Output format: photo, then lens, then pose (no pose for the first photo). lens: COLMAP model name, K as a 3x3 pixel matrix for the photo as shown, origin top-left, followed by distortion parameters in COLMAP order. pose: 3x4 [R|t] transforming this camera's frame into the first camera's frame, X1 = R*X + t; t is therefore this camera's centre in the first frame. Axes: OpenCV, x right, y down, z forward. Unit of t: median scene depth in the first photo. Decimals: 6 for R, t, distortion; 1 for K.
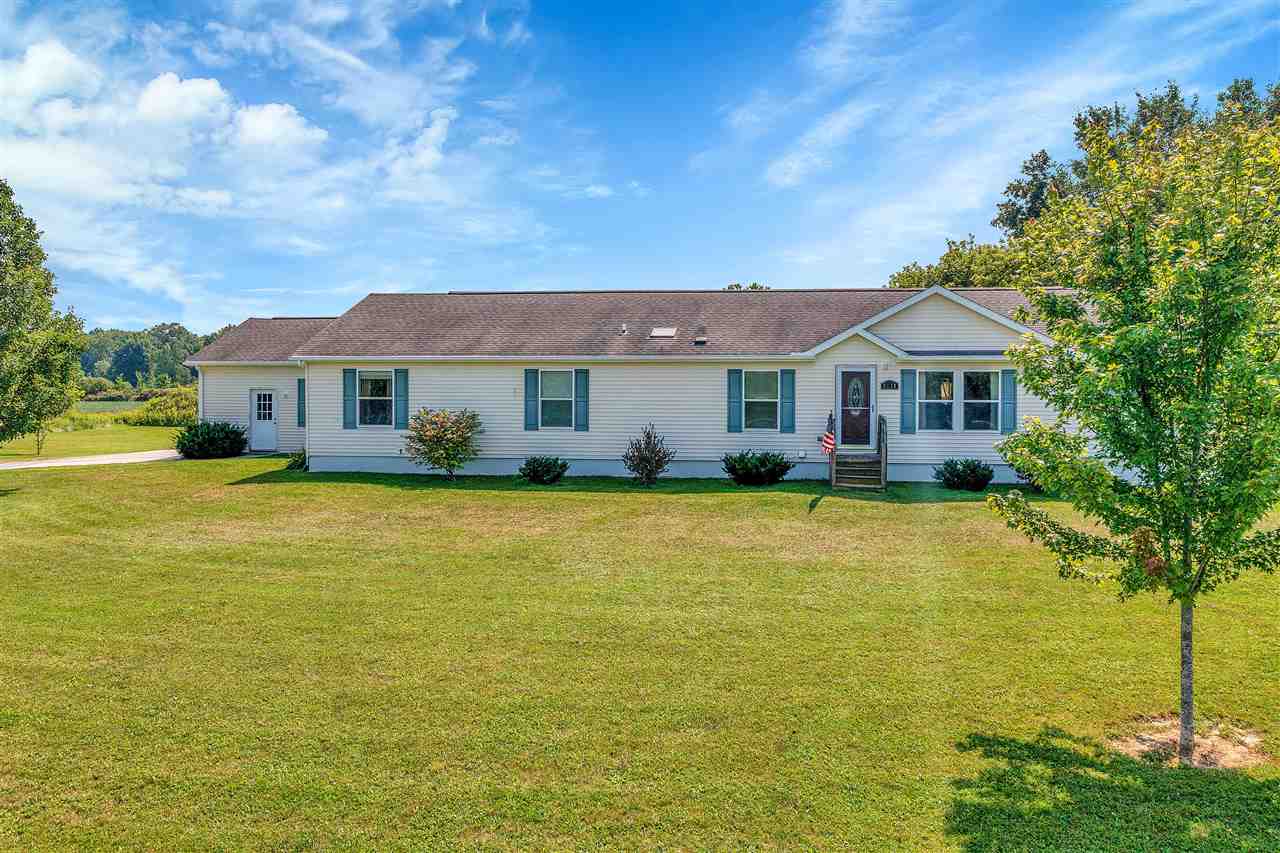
lens RADIAL K [[1032.0, 0, 707.8], [0, 1032.0, 397.4], [0, 0, 1]] dist [-0.000844, -0.001194]
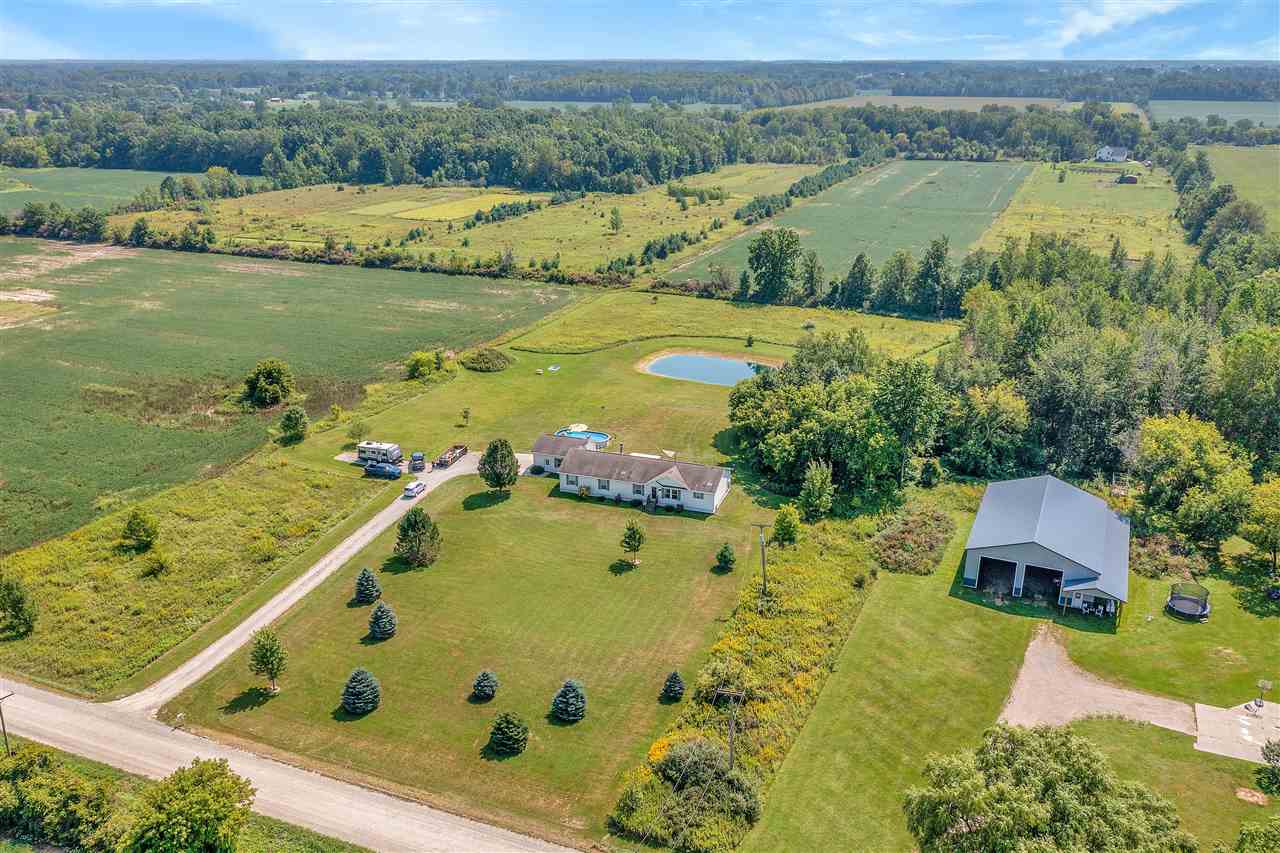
lens RADIAL K [[1030.5, 0, 645.7], [0, 1030.5, 425.5], [0, 0, 1]] dist [-0.001212, 0.005173]
pose [[0.978722, 0.071853, -0.192197, 1.133232], [-0.007309, 0.948296, 0.317304, -2.090700], [0.205059, -0.309148, 0.928643, -4.064432]]
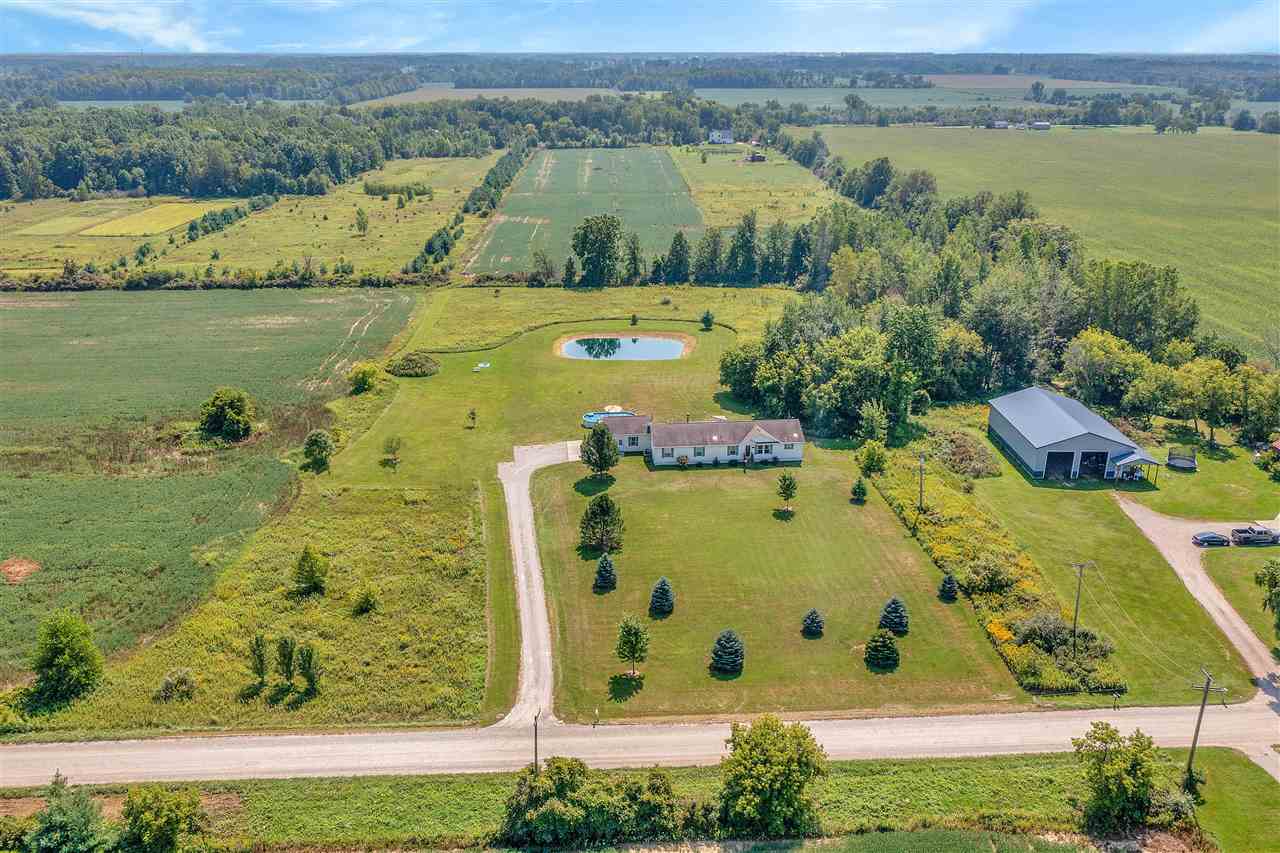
lens RADIAL K [[1030.5, 0, 645.7], [0, 1030.5, 425.5], [0, 0, 1]] dist [-0.001212, 0.005173]
pose [[0.974650, -0.074945, 0.210807, -1.715042], [0.003134, 0.946707, 0.322080, -2.089864], [-0.223711, -0.313255, 0.922943, -4.445987]]
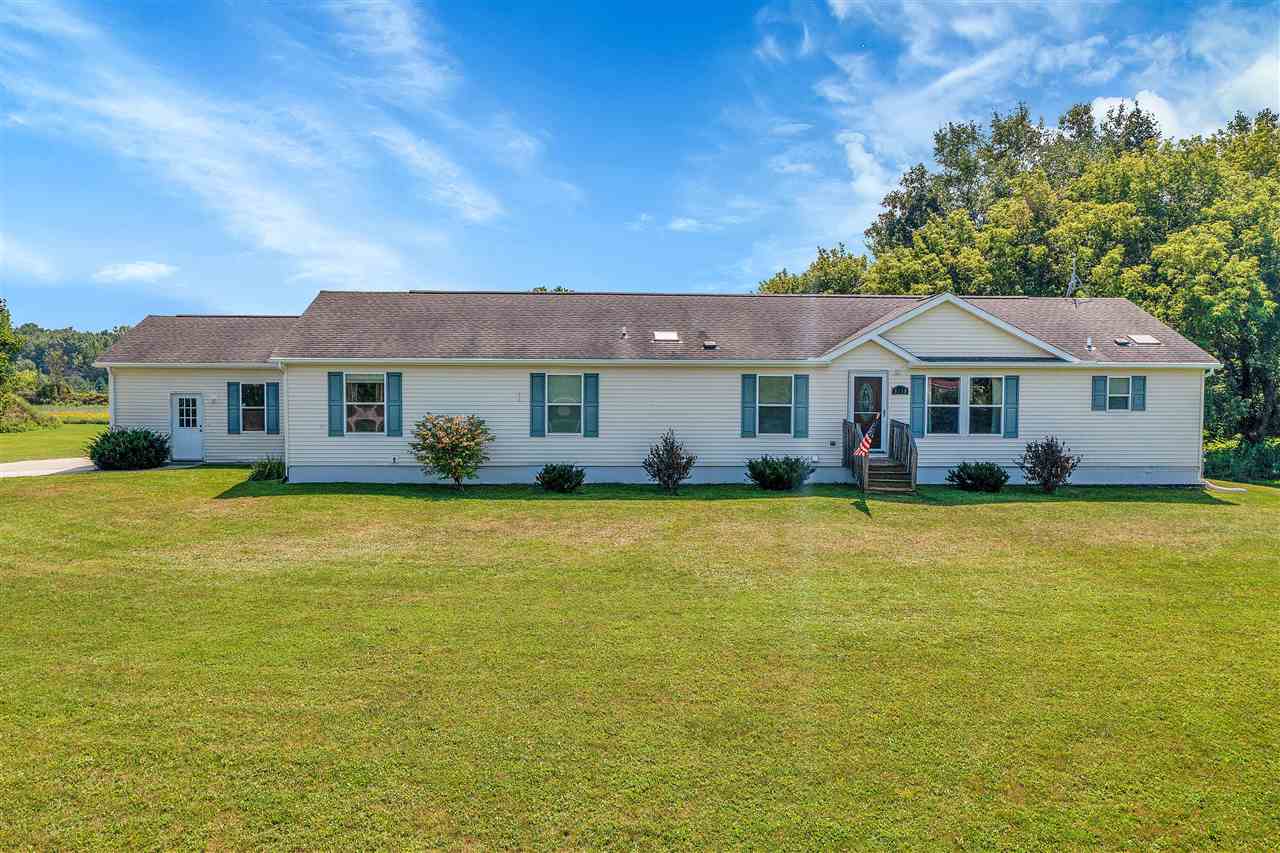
lens RADIAL K [[1030.5, 0, 645.7], [0, 1030.5, 425.5], [0, 0, 1]] dist [-0.001212, 0.005173]
pose [[0.985010, -0.004547, 0.172439, -0.240676], [0.000478, 0.999721, 0.023631, -0.001182], [-0.172498, -0.023194, 0.984737, 0.037088]]
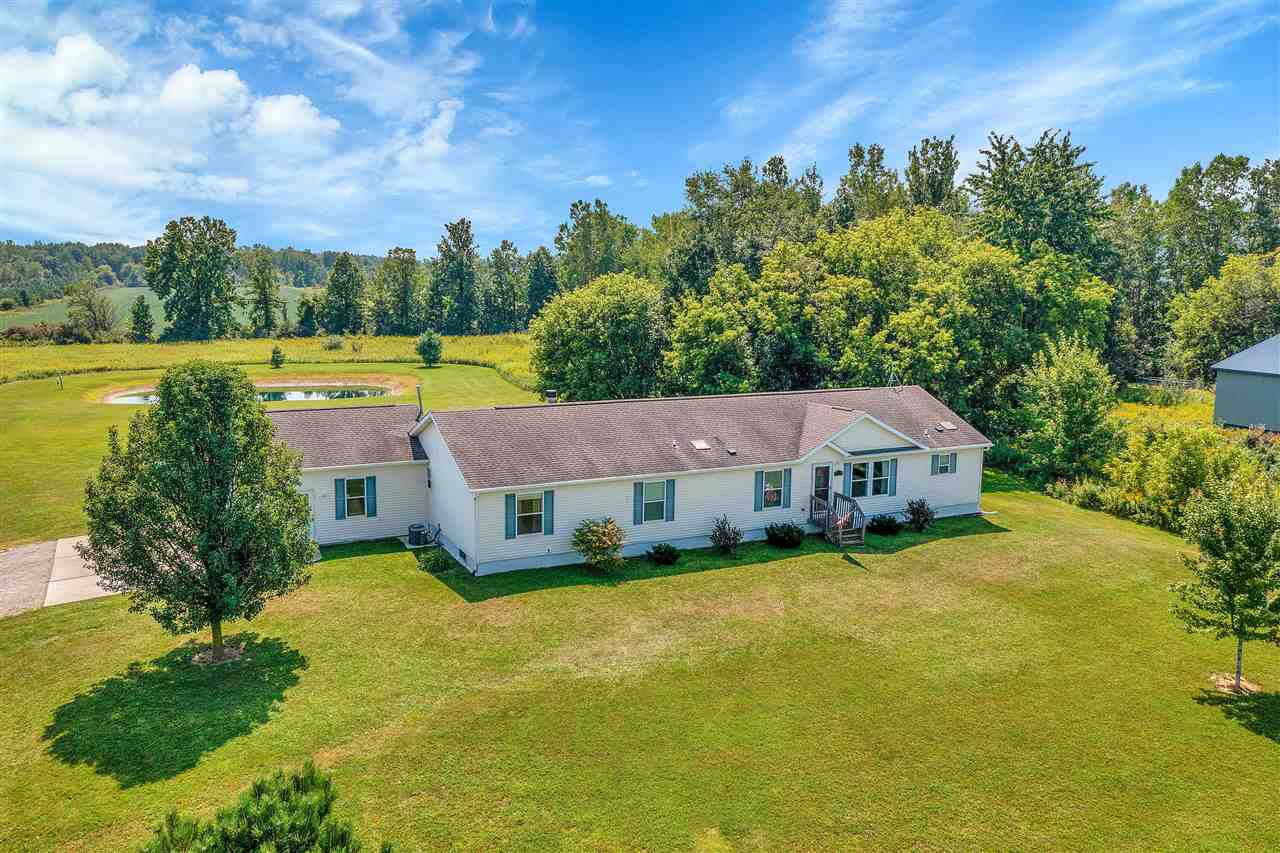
lens RADIAL K [[1014.3, 0, 640.0], [0, 1014.3, 426.5], [0, 0, 1]] dist [-0.002636, -0.001256]
pose [[0.831064, -0.077777, 0.550712, -0.944678], [-0.000006, 0.990173, 0.139851, -0.303174], [-0.556177, -0.116229, 0.822896, -0.143402]]
